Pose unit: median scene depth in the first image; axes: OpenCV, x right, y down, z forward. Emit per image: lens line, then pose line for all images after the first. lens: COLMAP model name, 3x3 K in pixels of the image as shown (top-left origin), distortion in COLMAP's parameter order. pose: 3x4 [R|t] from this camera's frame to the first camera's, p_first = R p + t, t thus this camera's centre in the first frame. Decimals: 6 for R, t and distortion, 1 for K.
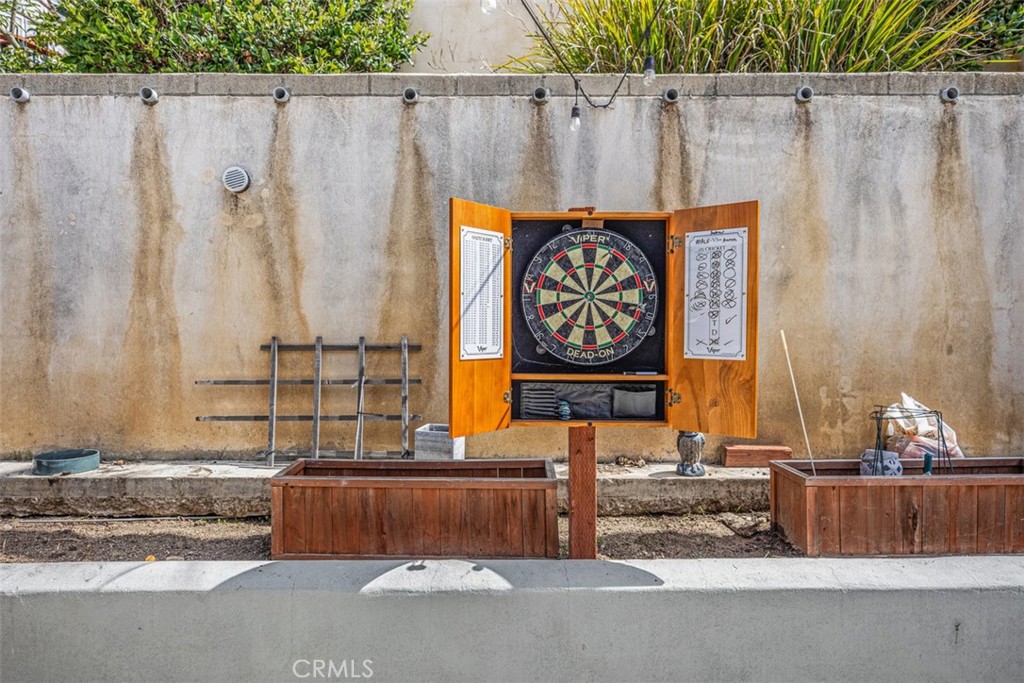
lens RADIAL K [[650.5, 0, 512.3], [0, 650.5, 340.2], [0, 0, 1]] dist [-0.000232, -0.000089]
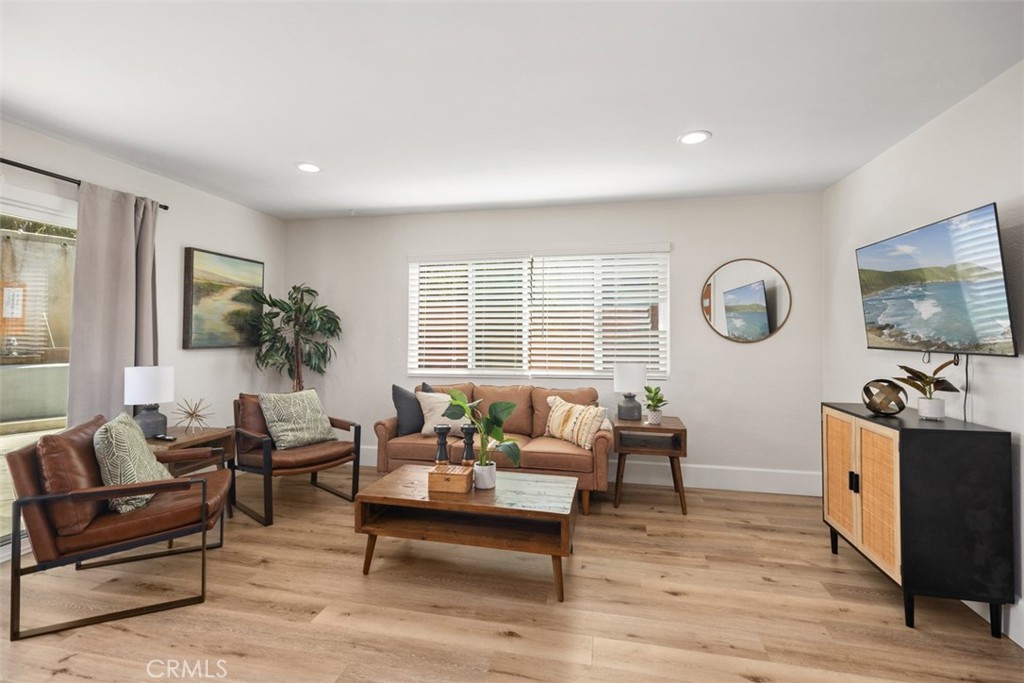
lens RADIAL K [[468.4, 0, 511.7], [0, 468.4, 328.1], [0, 0, 1]] dist [0.003377, 0.000345]
pose [[0.546399, 0.018482, 0.837321, -0.439772], [-0.005941, 0.999817, -0.018192, 0.124844], [-0.837504, 0.004966, 0.546409, -3.109306]]
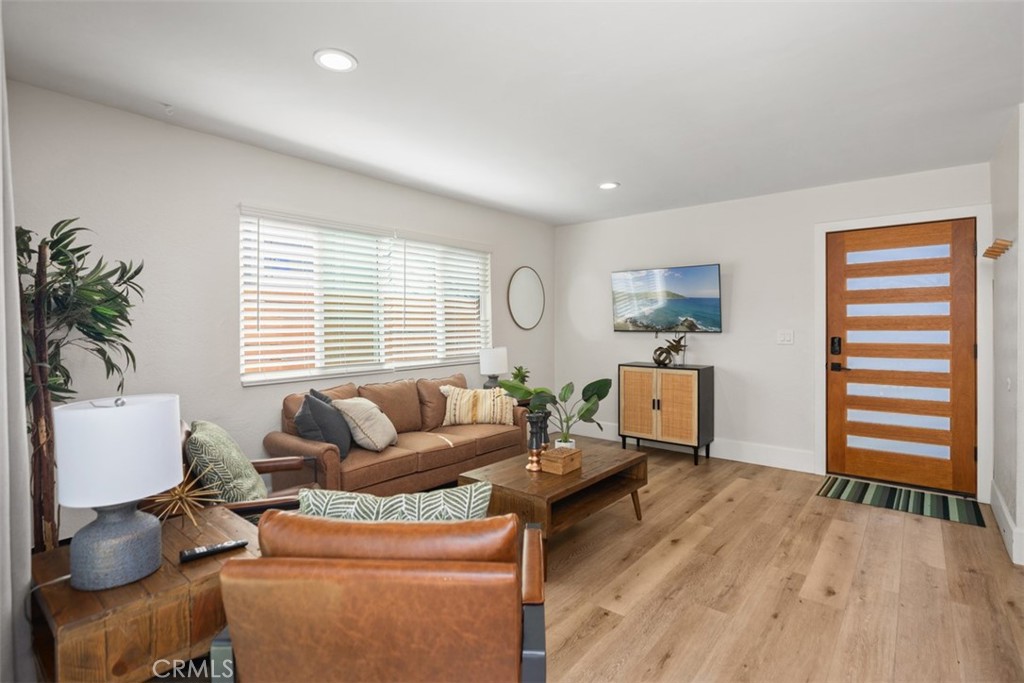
lens RADIAL K [[498.8, 0, 502.6], [0, 498.8, 328.4], [0, 0, 1]] dist [-0.003431, 0.001276]
pose [[-0.490811, -0.006843, 0.871239, -0.599184], [-0.000063, 0.999969, 0.007818, 0.119787], [-0.871266, 0.003782, -0.490796, -1.582673]]
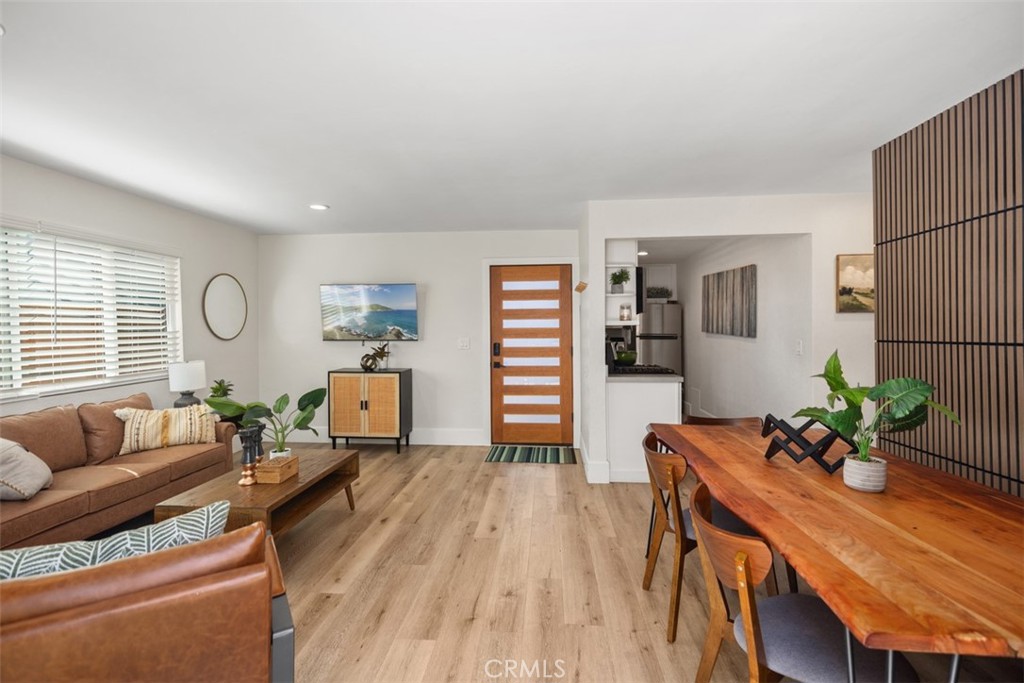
lens RADIAL K [[468.4, 0, 512.1], [0, 468.4, 334.3], [0, 0, 1]] dist [0.003377, 0.000345]
pose [[-0.905212, -0.005633, 0.424924, -0.665708], [0.001989, 0.999845, 0.017492, 0.083222], [-0.424957, 0.016679, -0.905060, -1.472442]]
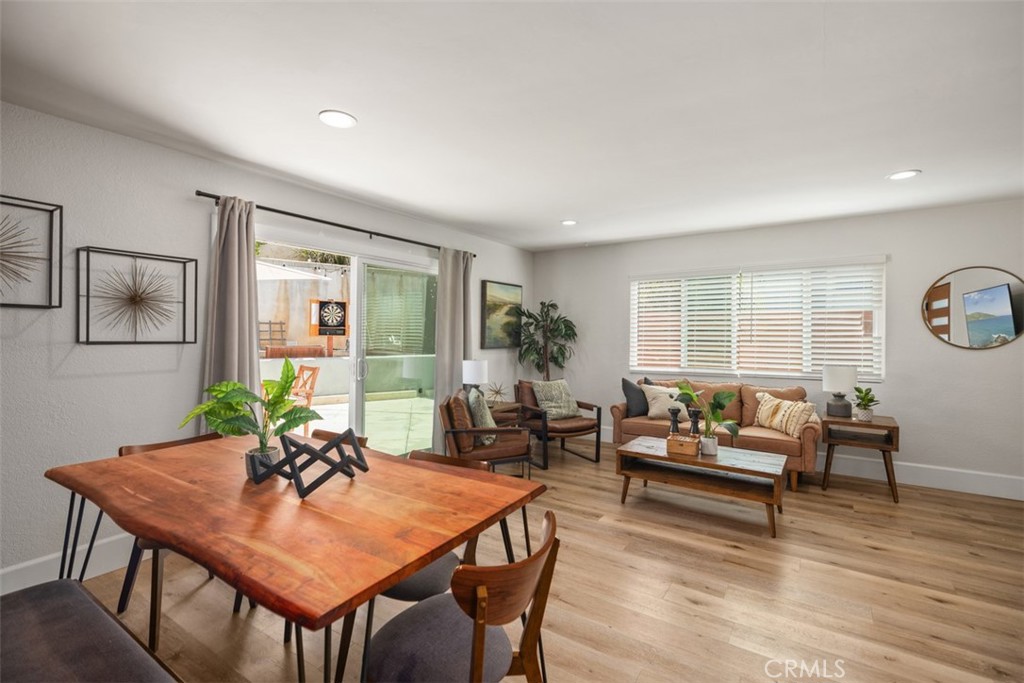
lens RADIAL K [[468.4, 0, 510.7], [0, 468.4, 334.6], [0, 0, 1]] dist [0.003377, 0.000345]
pose [[0.819927, 0.004392, 0.572451, -0.959072], [-0.006627, 0.999976, 0.001820, 0.095599], [-0.572430, -0.005286, 0.819937, -3.332830]]
